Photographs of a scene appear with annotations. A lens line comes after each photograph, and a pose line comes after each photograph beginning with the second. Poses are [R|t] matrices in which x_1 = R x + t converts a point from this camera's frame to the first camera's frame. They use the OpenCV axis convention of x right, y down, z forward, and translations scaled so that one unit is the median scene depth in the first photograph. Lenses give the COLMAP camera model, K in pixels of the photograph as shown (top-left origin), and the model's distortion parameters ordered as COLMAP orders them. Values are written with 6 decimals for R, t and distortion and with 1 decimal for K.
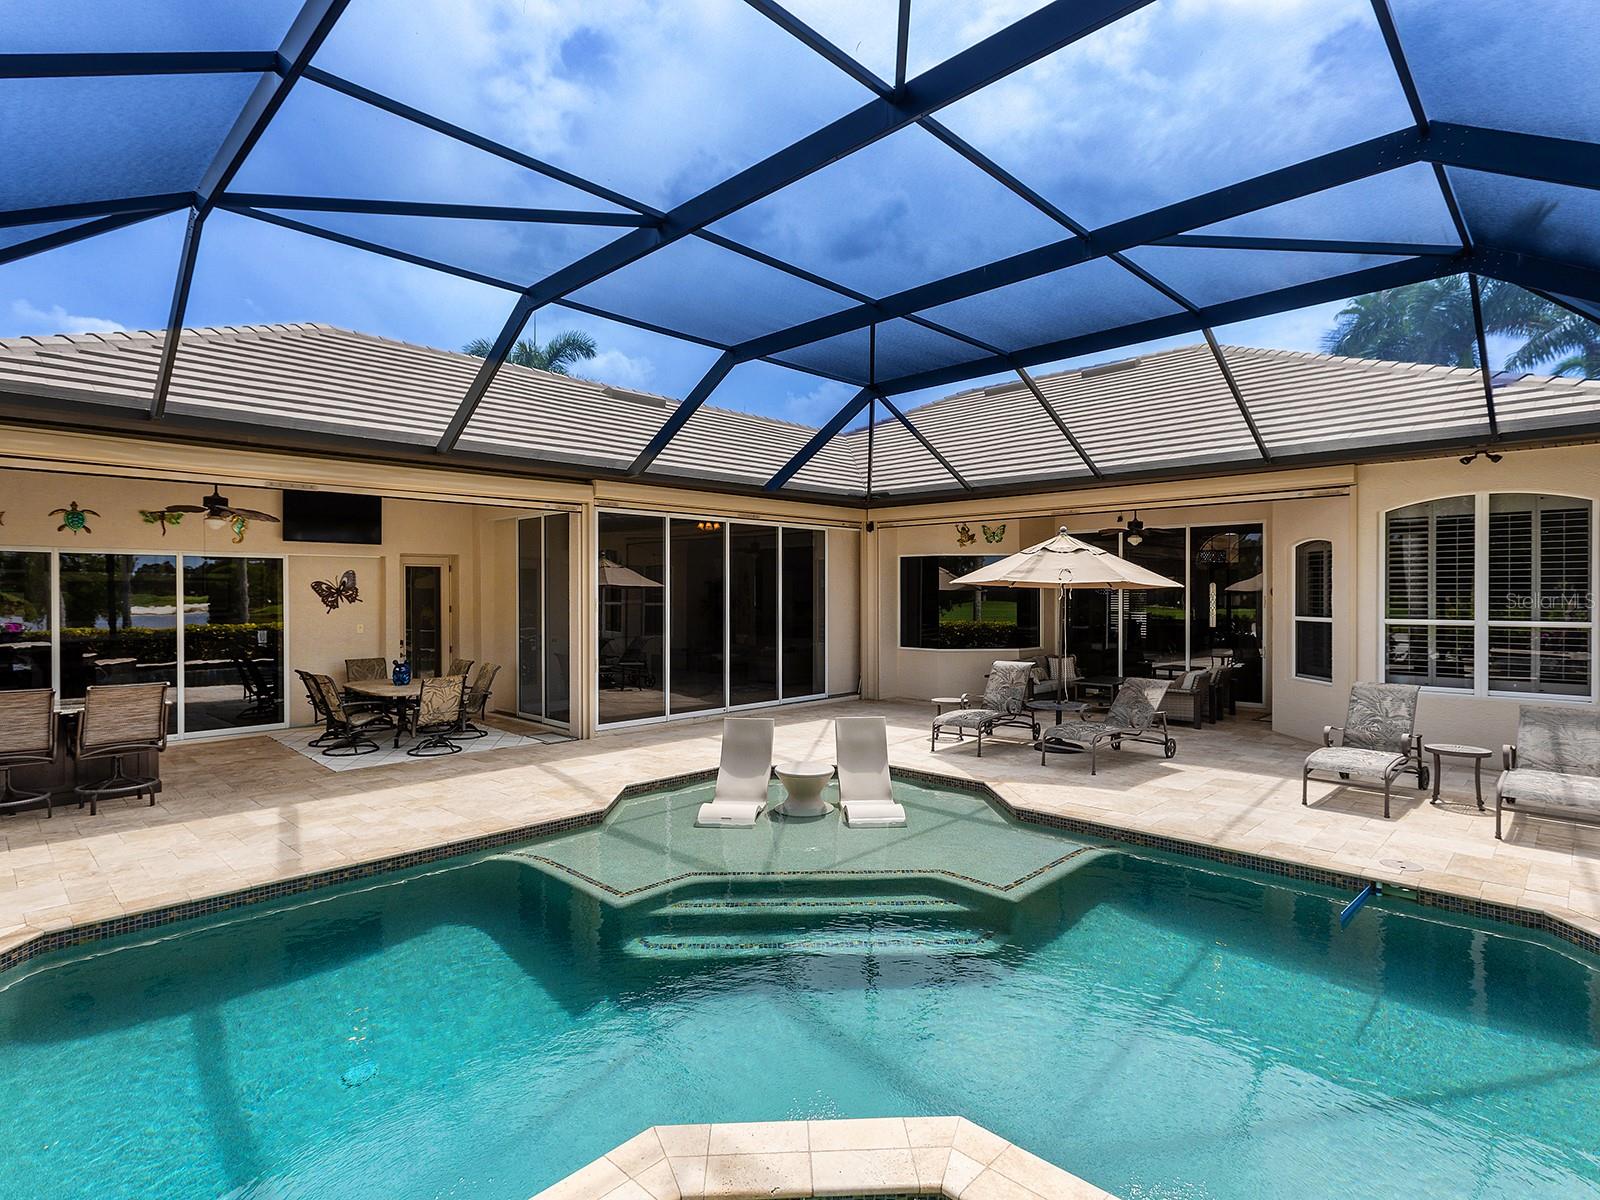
lens RADIAL K [[815.2, 0, 804.3], [0, 815.2, 596.1], [0, 0, 1]] dist [0.001167, 0.000189]
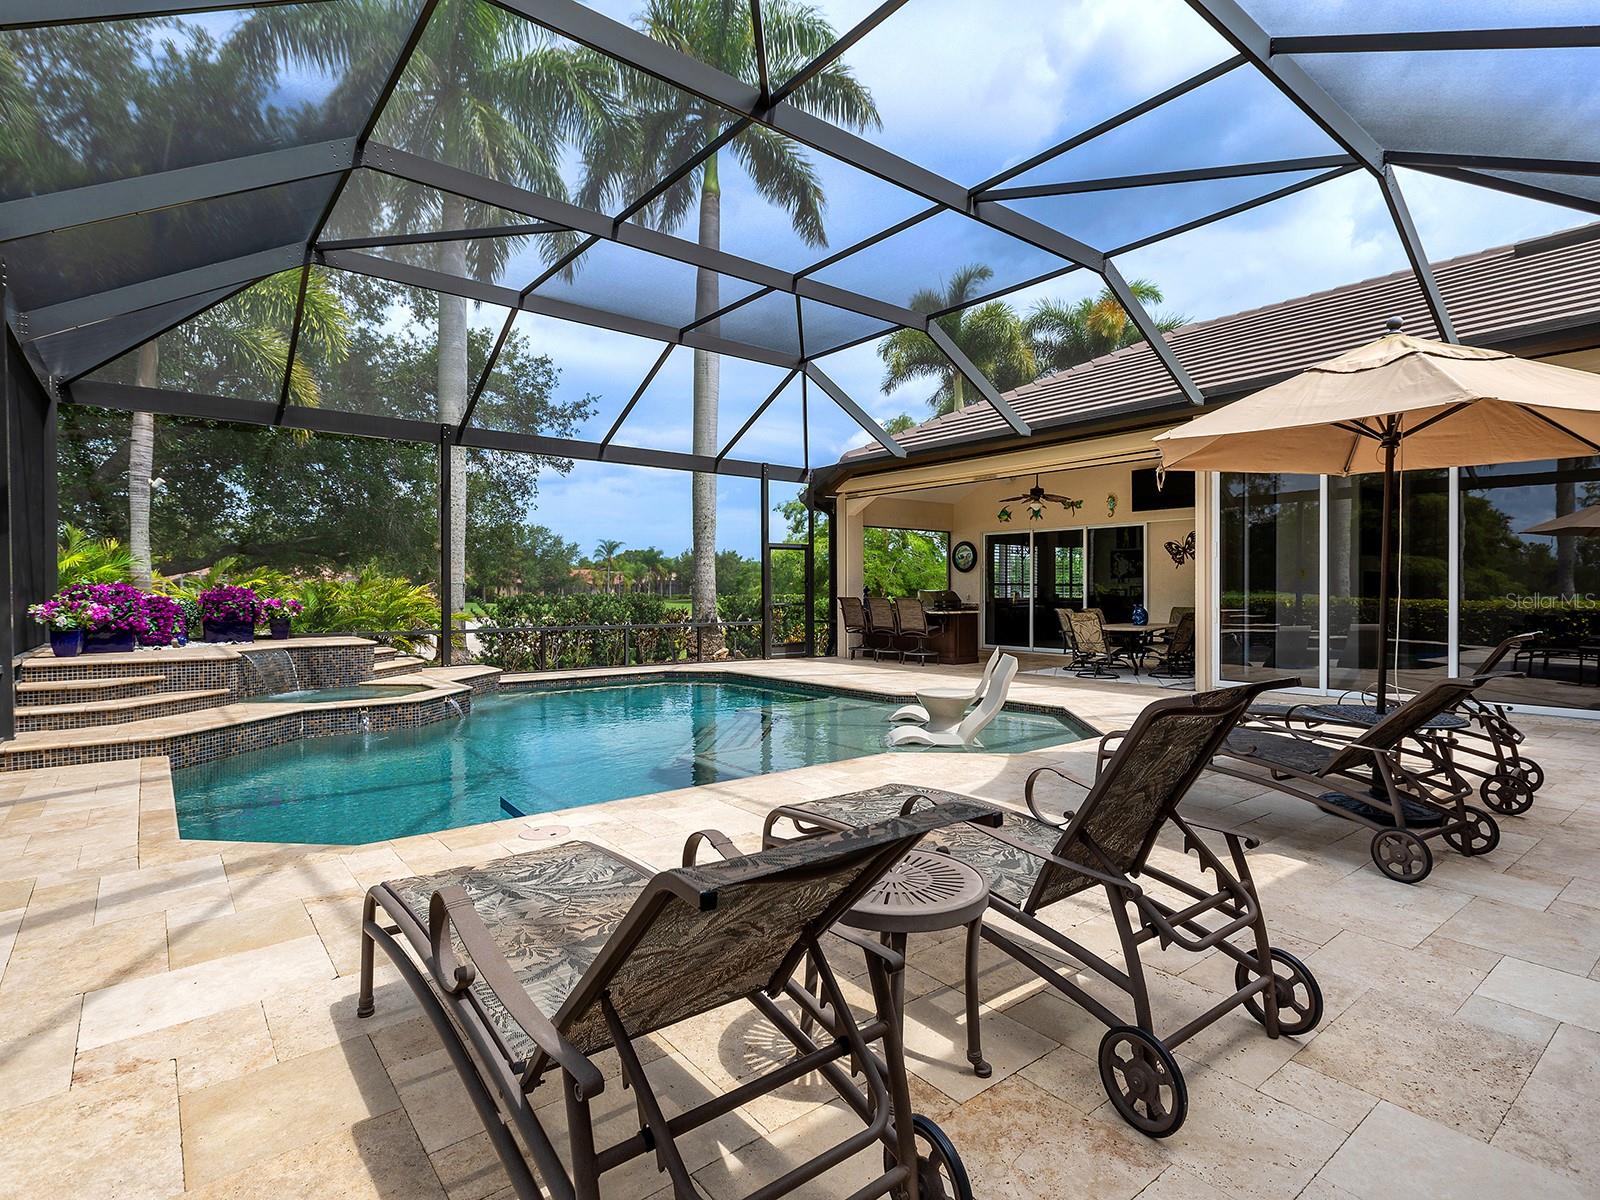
lens RADIAL K [[815.2, 0, 803.3], [0, 815.2, 594.9], [0, 0, 1]] dist [0.001167, 0.000189]
pose [[-0.124535, 0.007102, -0.992190, 0.684969], [-0.009071, 0.999924, 0.008296, 0.056647], [0.992174, 0.010034, -0.124461, 0.638169]]
